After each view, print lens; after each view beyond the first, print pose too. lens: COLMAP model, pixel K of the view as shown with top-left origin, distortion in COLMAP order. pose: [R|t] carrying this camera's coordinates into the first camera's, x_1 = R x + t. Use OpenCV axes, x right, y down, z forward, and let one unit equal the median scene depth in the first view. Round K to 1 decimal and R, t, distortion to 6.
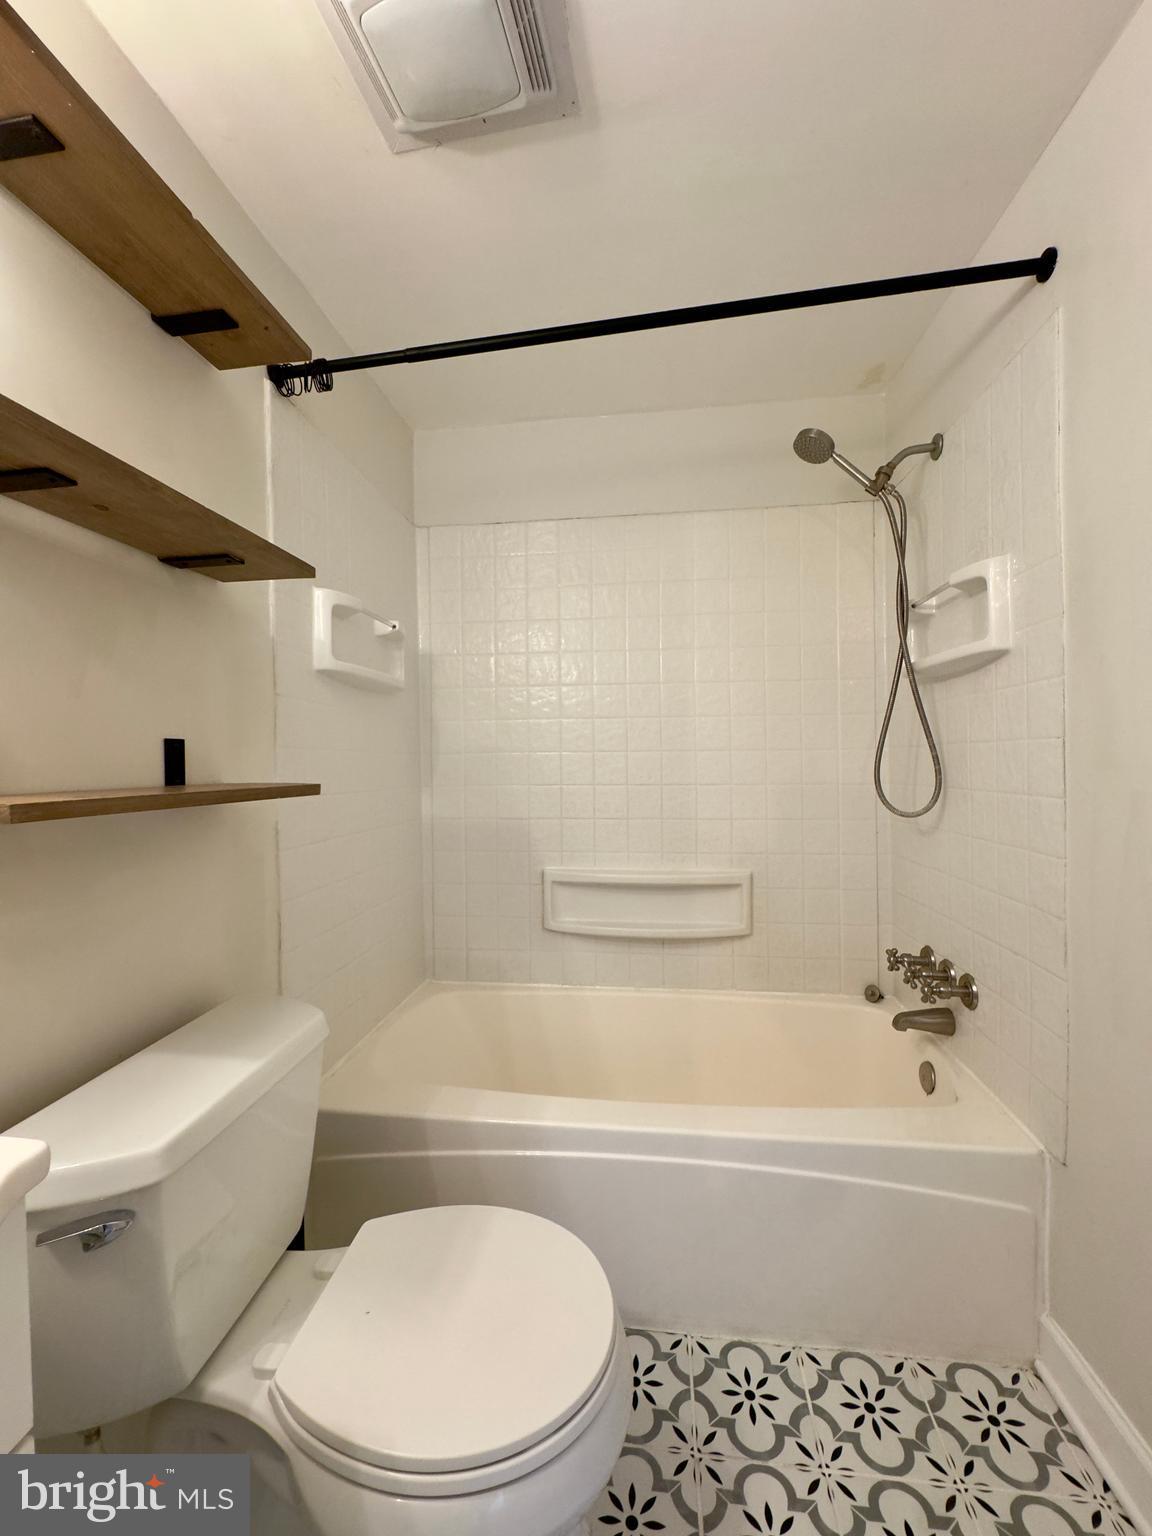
lens RADIAL K [[613.8, 0, 576.0], [0, 613.8, 768.0], [0, 0, 1]] dist [-0.002753, 0.000572]
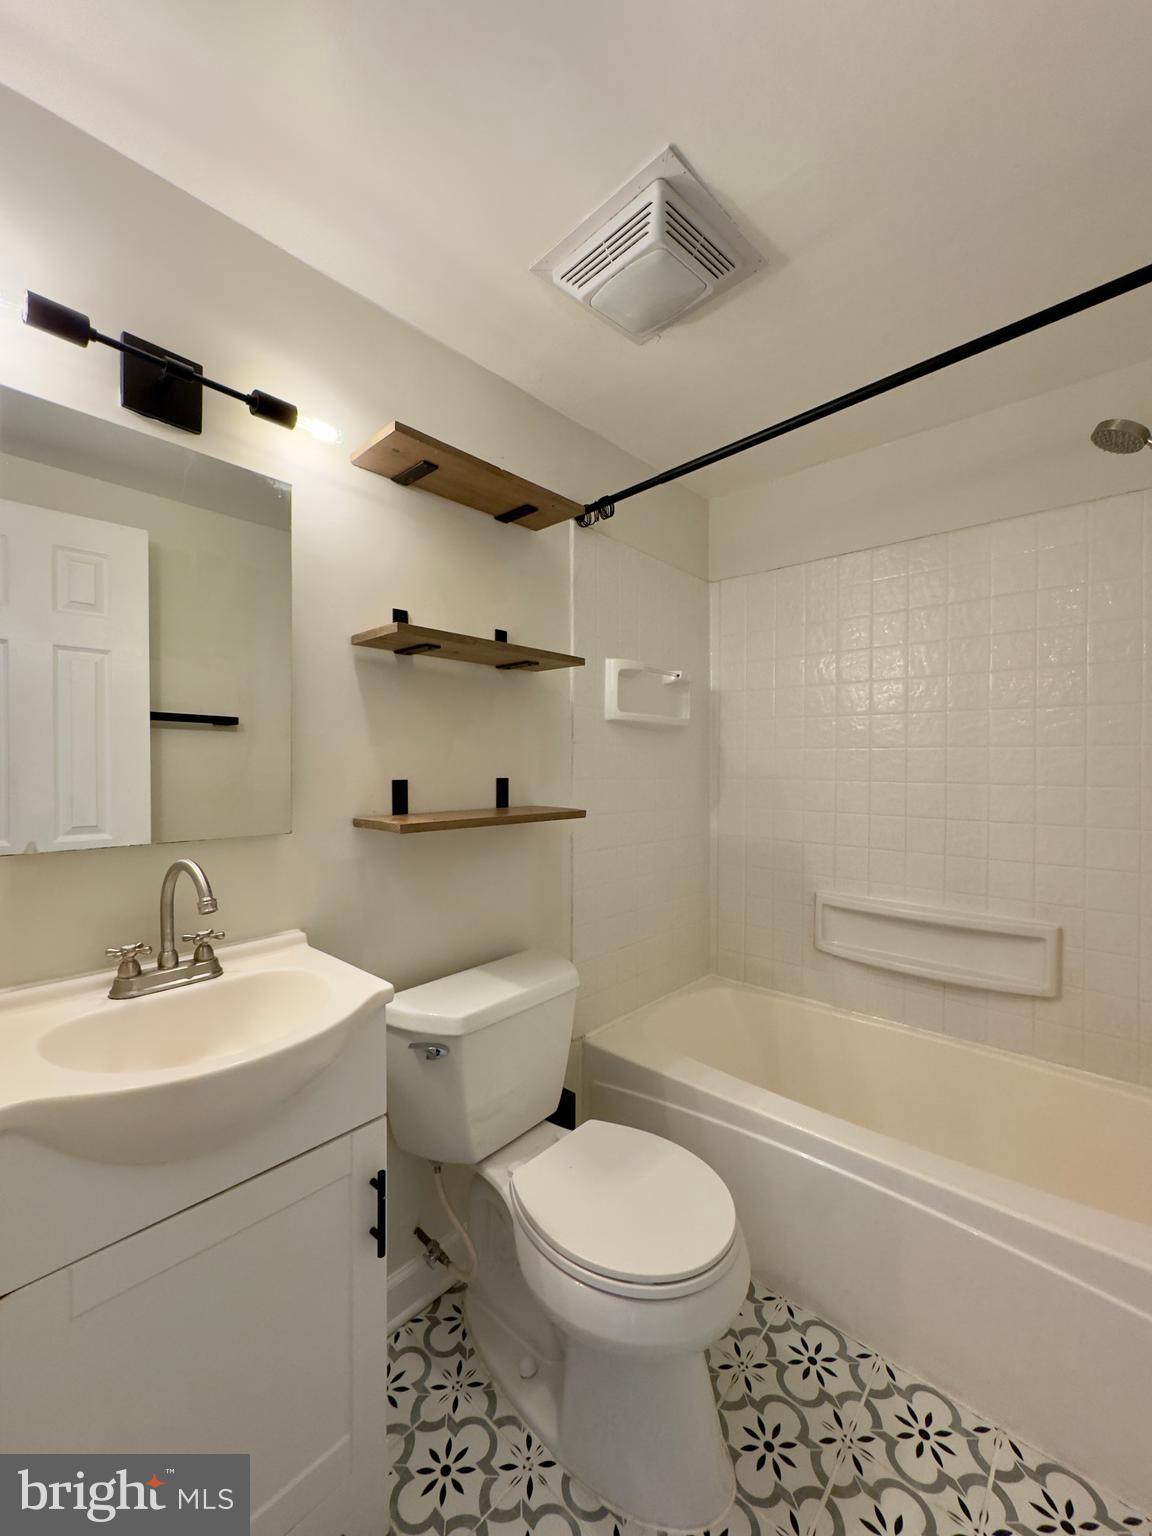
lens RADIAL K [[613.8, 0, 576.0], [0, 613.8, 768.0], [0, 0, 1]] dist [-0.002753, 0.000572]
pose [[0.819826, 0.017779, -0.572337, 0.269513], [-0.019295, 0.999808, 0.003420, -0.054810], [0.572288, 0.008240, 0.820011, -0.126640]]
